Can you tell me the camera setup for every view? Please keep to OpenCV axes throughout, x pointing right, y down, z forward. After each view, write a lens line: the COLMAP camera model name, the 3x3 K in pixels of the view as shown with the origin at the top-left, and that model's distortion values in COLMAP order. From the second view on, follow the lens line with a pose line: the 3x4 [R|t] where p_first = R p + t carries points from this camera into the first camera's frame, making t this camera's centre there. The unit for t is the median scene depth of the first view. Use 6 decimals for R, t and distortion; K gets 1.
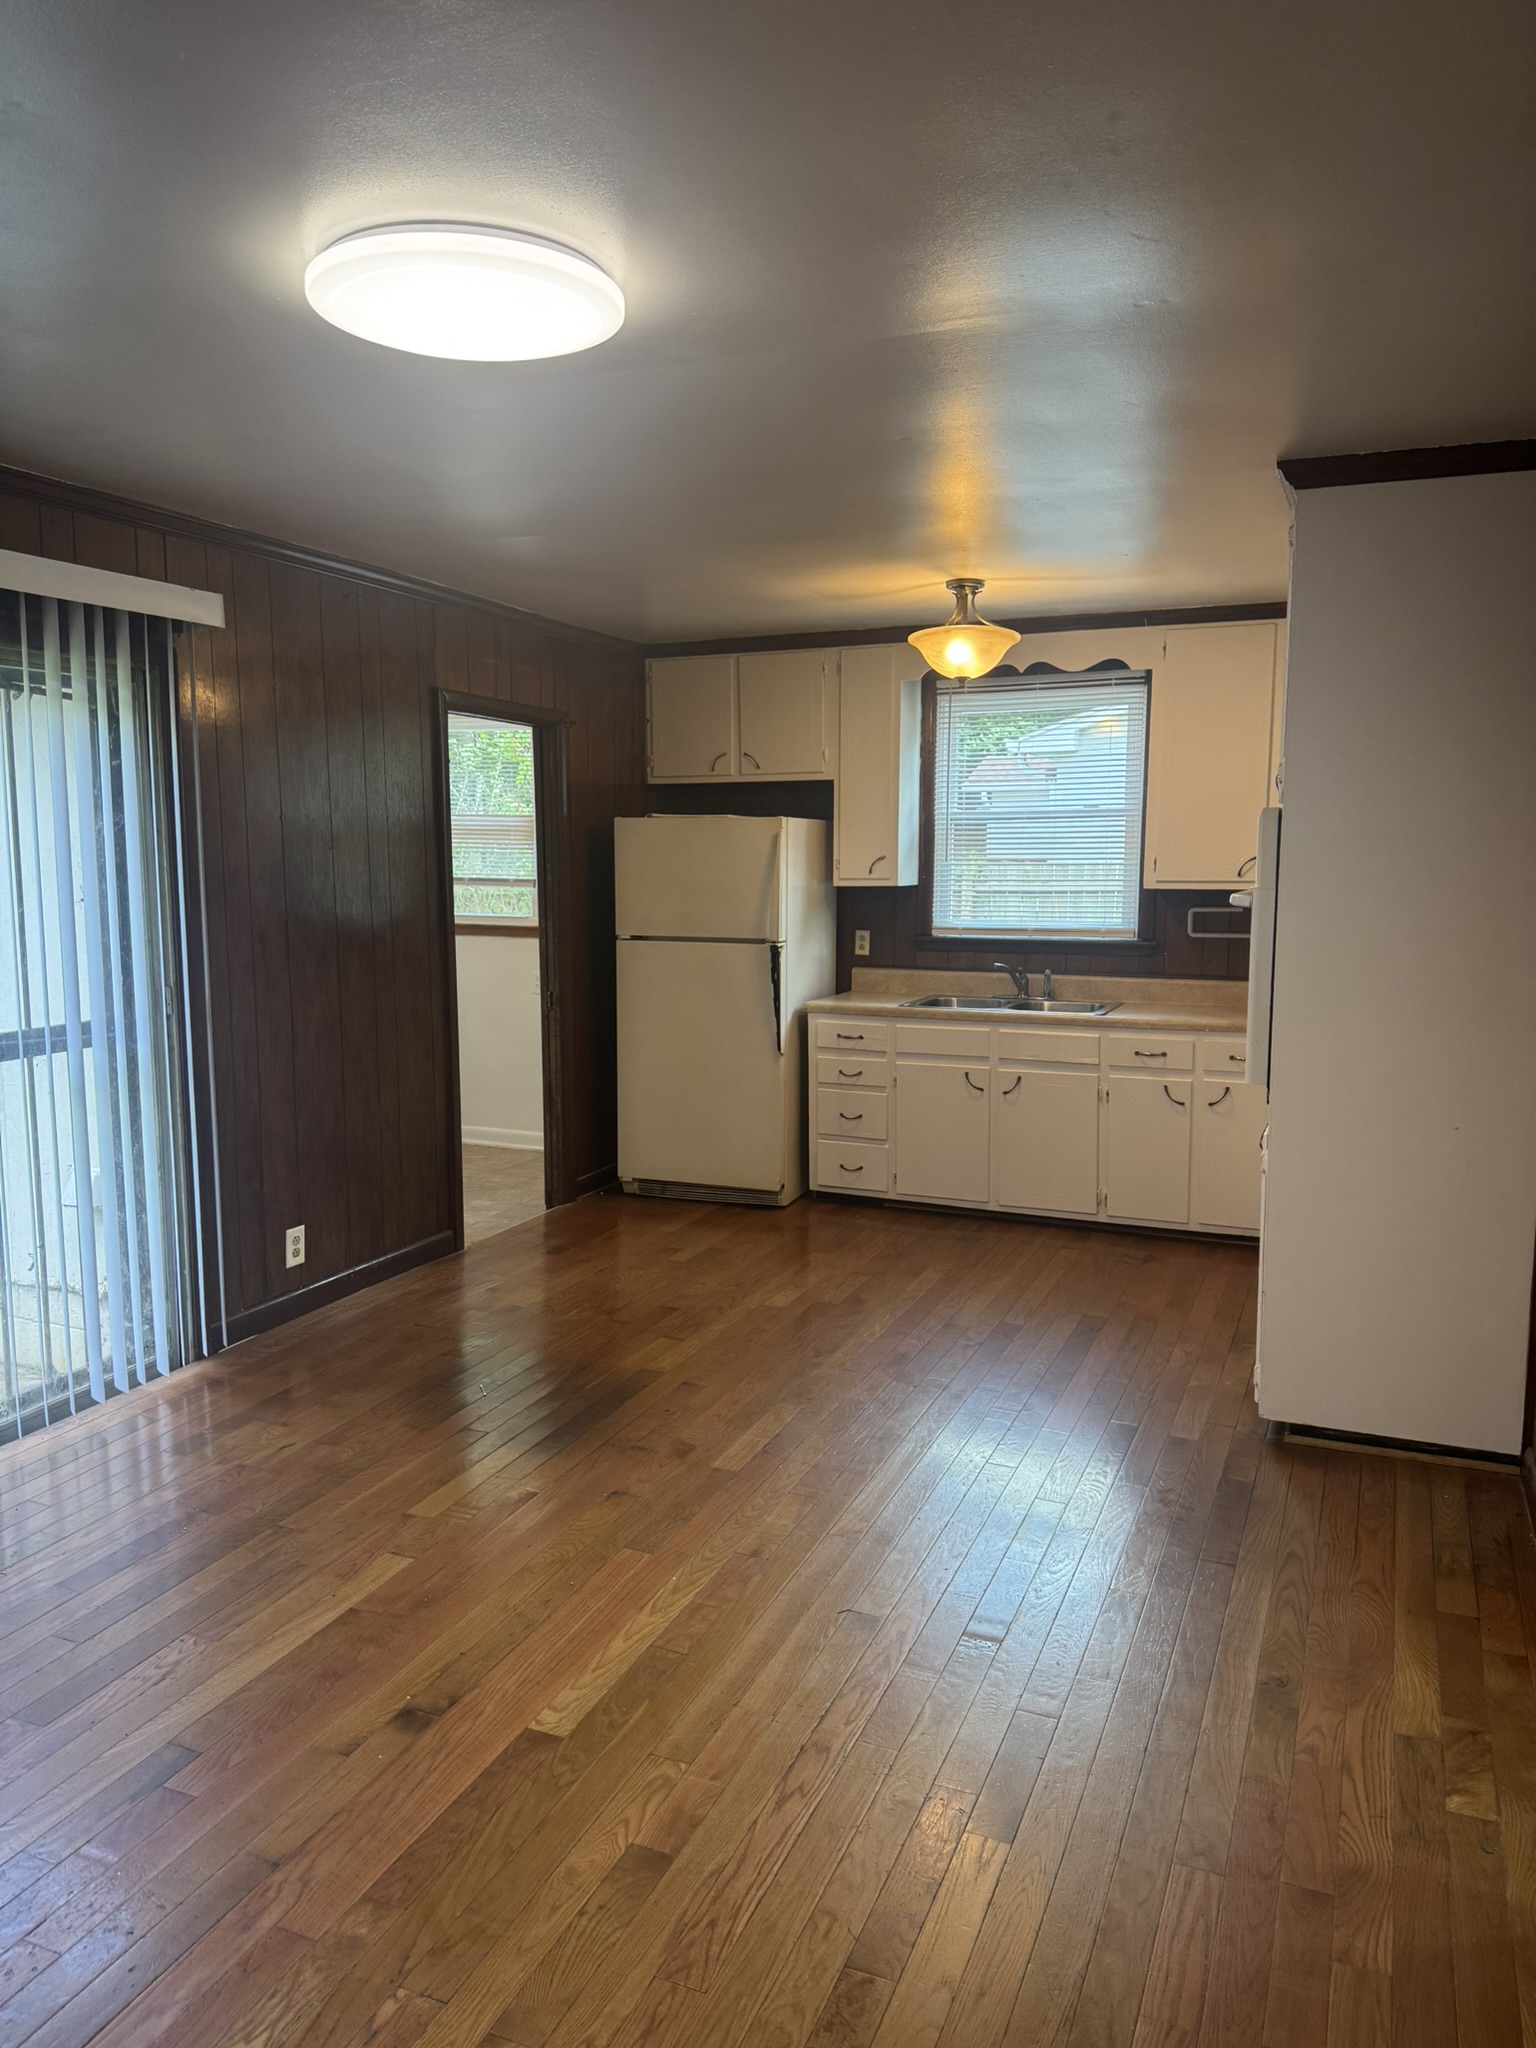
lens RADIAL K [[1402.1, 0, 768.0], [0, 1402.1, 1024.0], [0, 0, 1]] dist [0.128206, -0.249262]
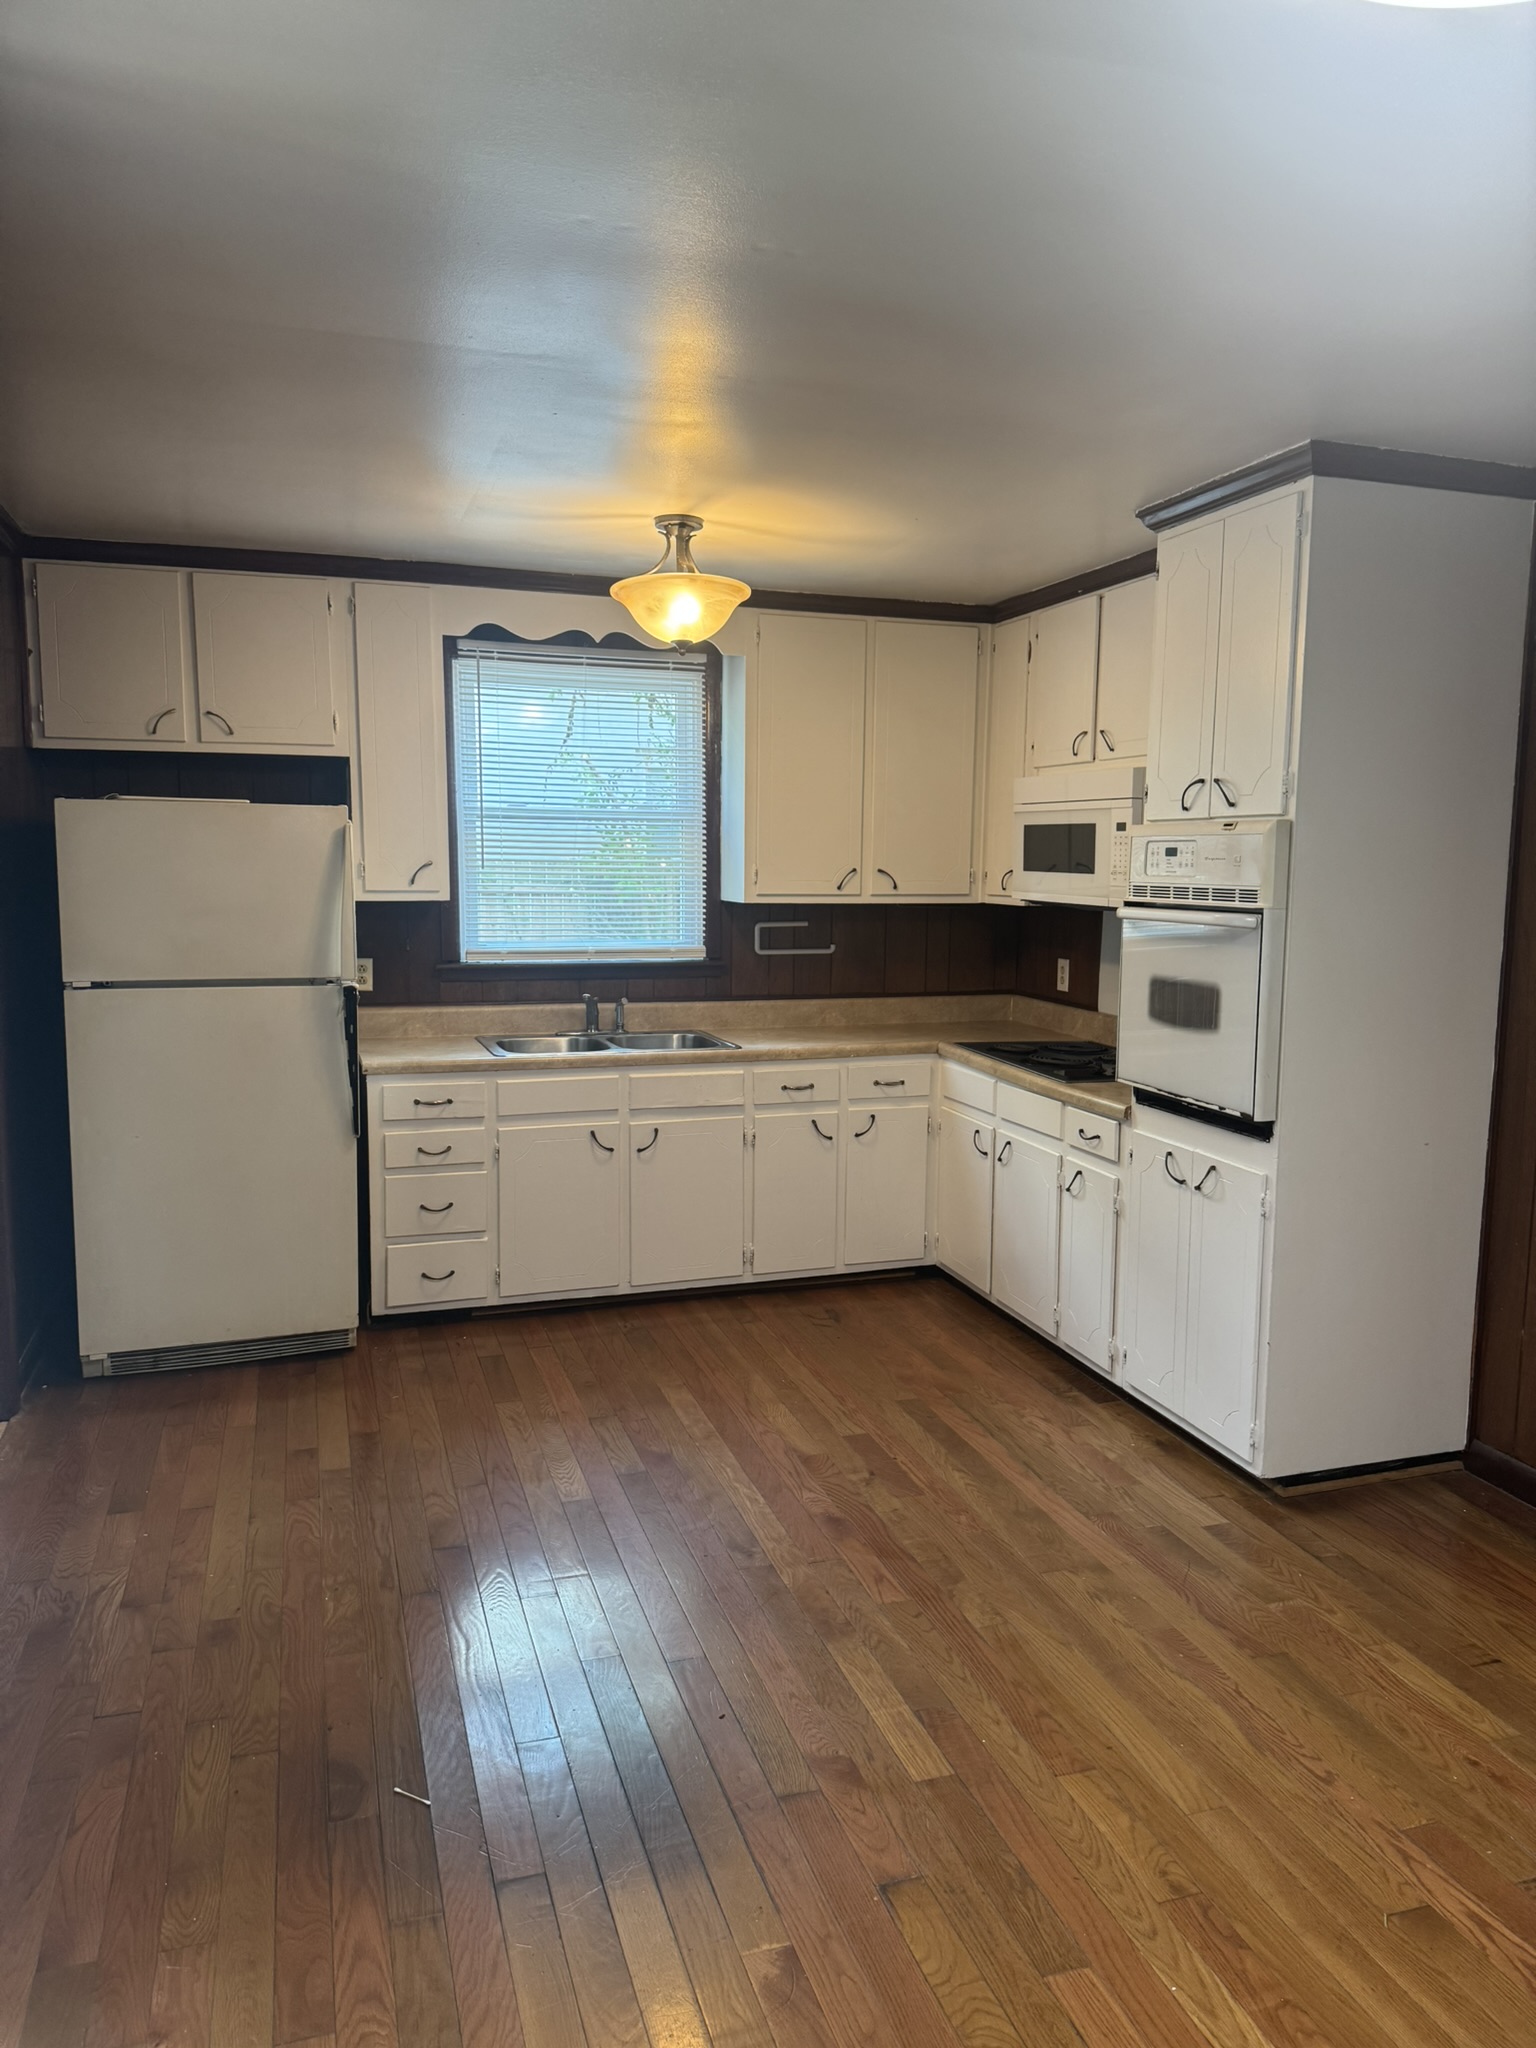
lens RADIAL K [[1402.1, 0, 768.0], [0, 1402.1, 1024.0], [0, 0, 1]] dist [0.128206, -0.249262]
pose [[0.753865, -0.069904, 0.653300, -0.295156], [0.069499, 0.997230, 0.026508, -0.039964], [-0.653343, 0.025420, 0.756635, 0.307749]]
